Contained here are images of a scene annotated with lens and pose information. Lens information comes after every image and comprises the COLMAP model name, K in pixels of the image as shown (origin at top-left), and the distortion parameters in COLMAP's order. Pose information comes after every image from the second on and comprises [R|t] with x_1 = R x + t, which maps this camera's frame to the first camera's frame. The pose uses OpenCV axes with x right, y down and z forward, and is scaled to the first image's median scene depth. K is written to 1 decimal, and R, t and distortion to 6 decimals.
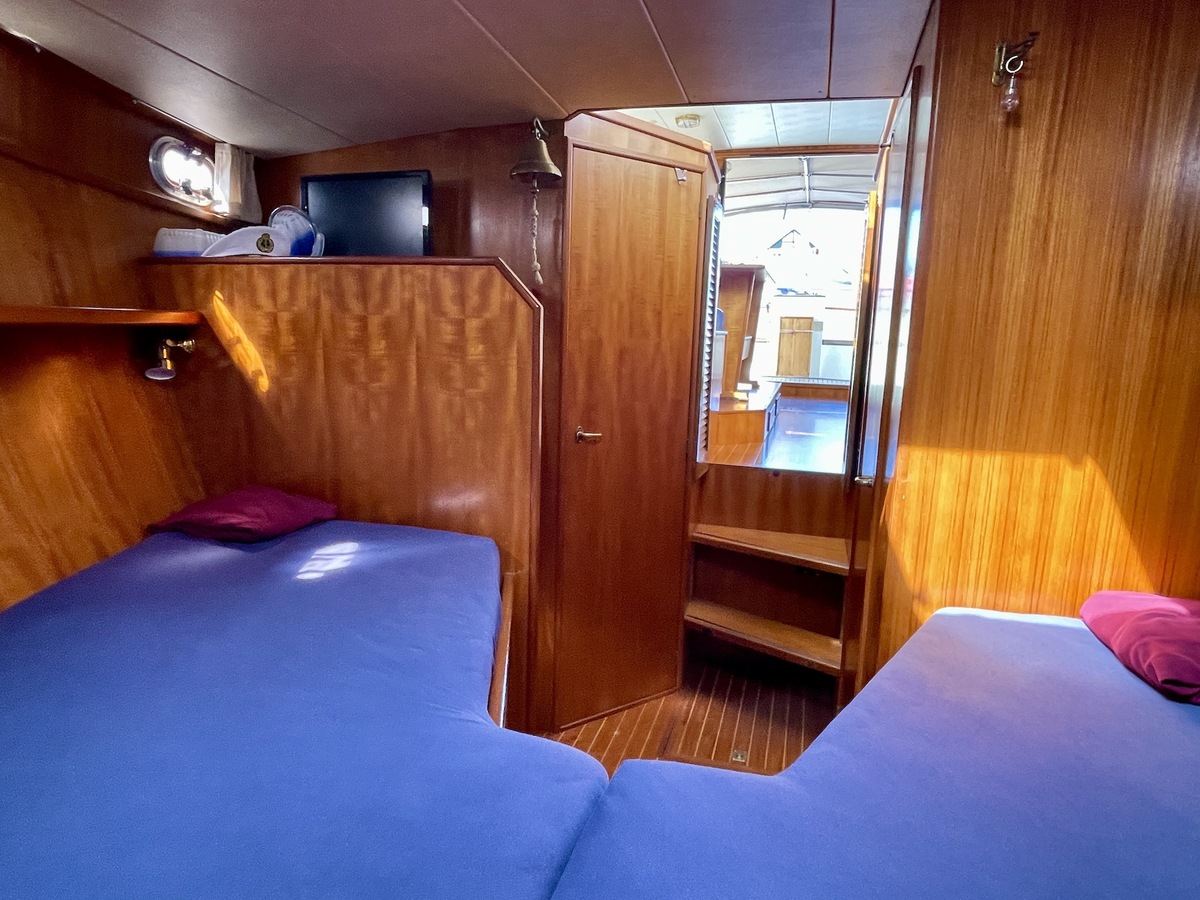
lens RADIAL K [[707.9, 0, 600.1], [0, 707.9, 449.3], [0, 0, 1]] dist [0.002751, 0.000213]
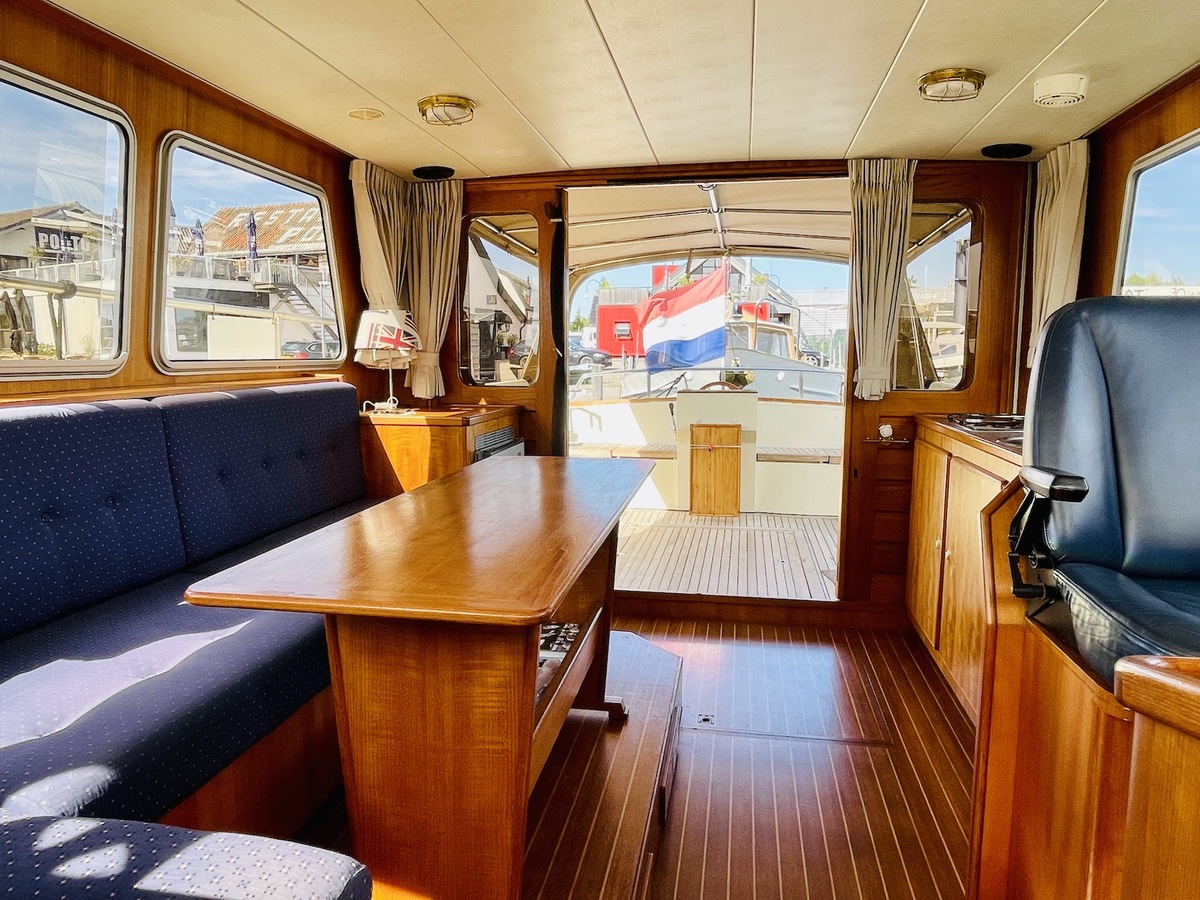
lens RADIAL K [[768.6, 0, 600.4], [0, 768.6, 447.0], [0, 0, 1]] dist [-0.001958, -0.012043]
pose [[0.993430, -0.044999, 0.105221, 0.132946], [0.051116, 0.997112, -0.056174, -0.178356], [-0.102390, 0.061184, 0.992861, 0.425887]]
